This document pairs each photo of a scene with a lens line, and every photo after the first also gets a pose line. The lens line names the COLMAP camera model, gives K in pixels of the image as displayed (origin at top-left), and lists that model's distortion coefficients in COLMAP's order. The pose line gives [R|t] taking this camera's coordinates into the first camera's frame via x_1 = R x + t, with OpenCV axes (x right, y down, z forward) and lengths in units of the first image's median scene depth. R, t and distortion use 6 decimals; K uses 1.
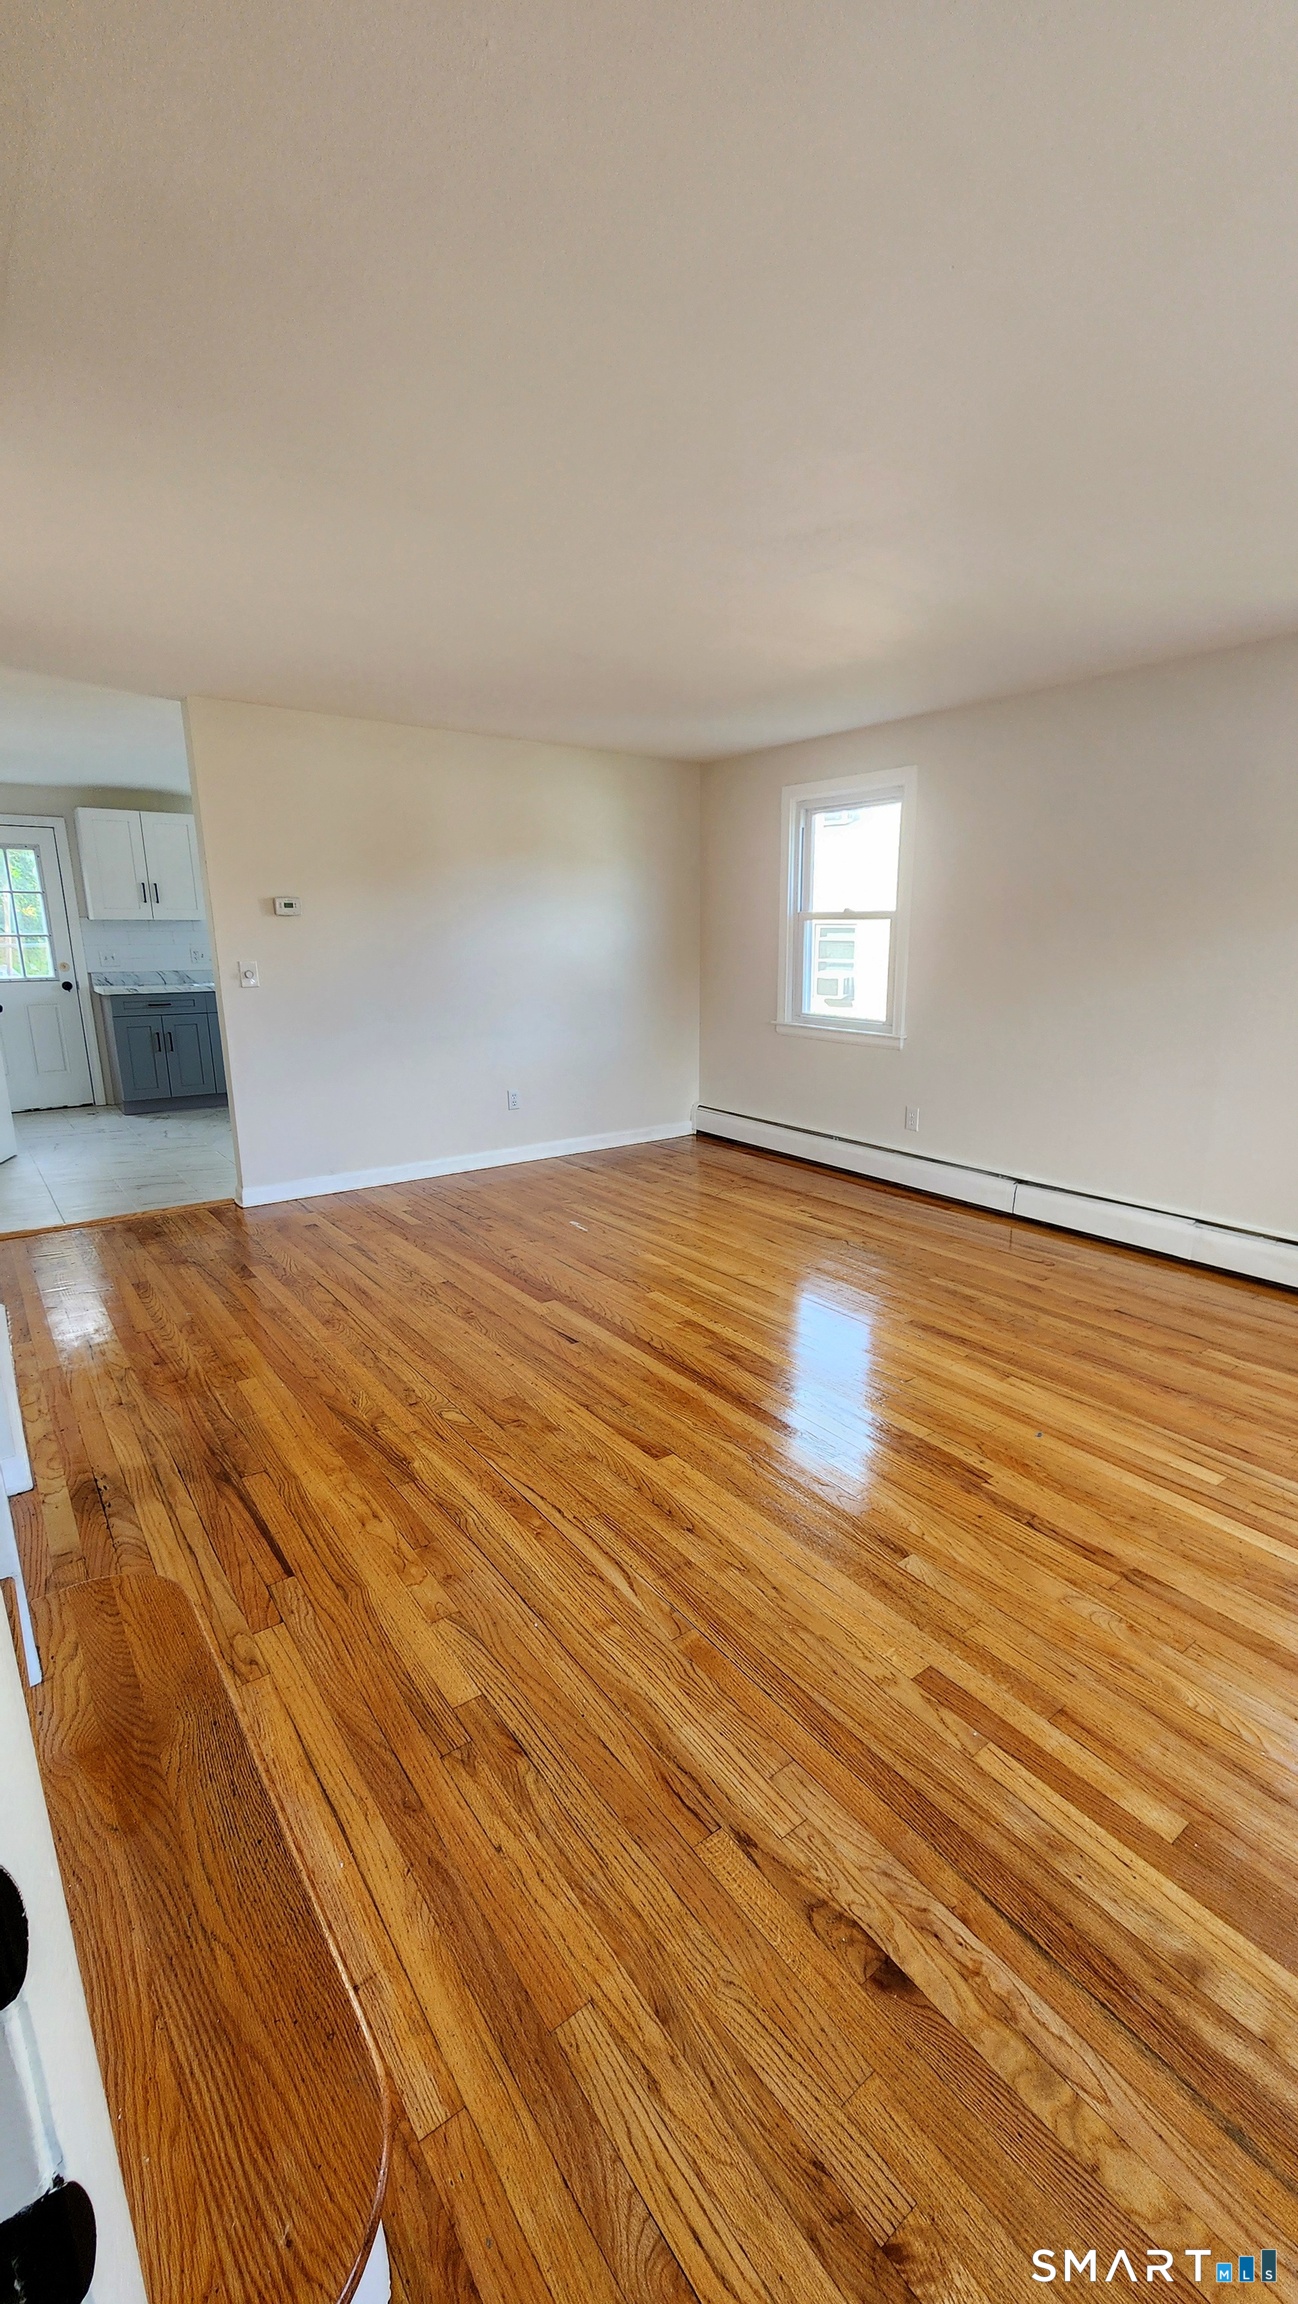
lens RADIAL K [[948.2, 0, 686.8], [0, 948.2, 1154.0], [0, 0, 1]] dist [0.000225, -0.000792]
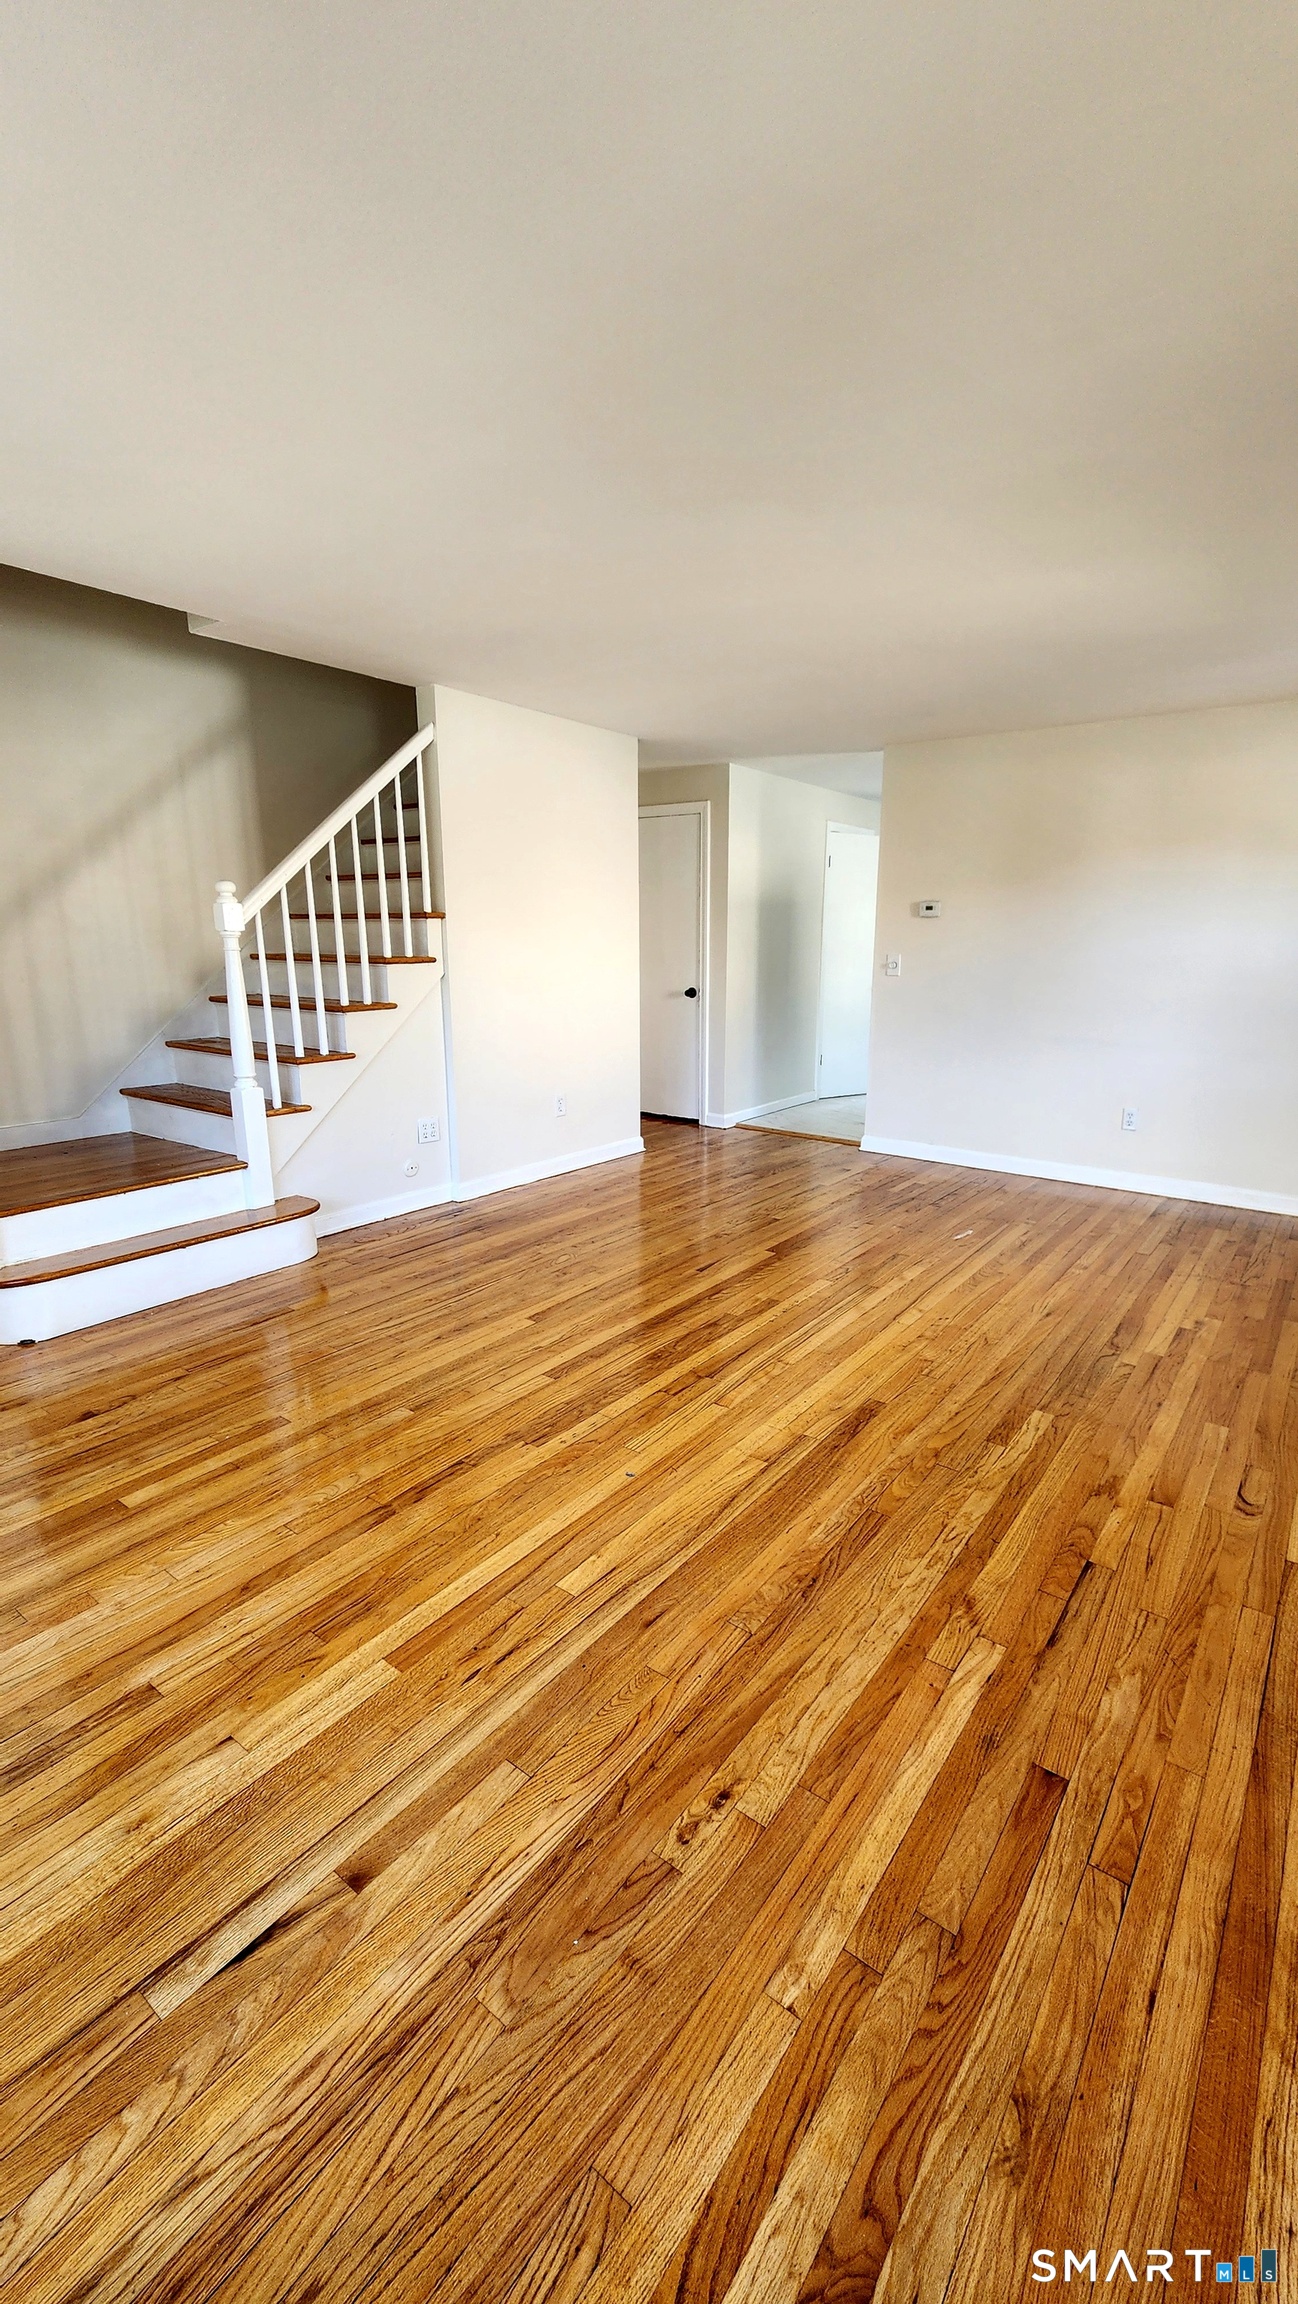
lens RADIAL K [[948.2, 0, 686.8], [0, 948.2, 1154.0], [0, 0, 1]] dist [0.000225, -0.000792]
pose [[0.278335, 0.219228, -0.935130, 0.971933], [-0.227265, 0.960988, 0.157646, -0.128057], [0.933210, 0.168644, 0.317300, 0.592225]]
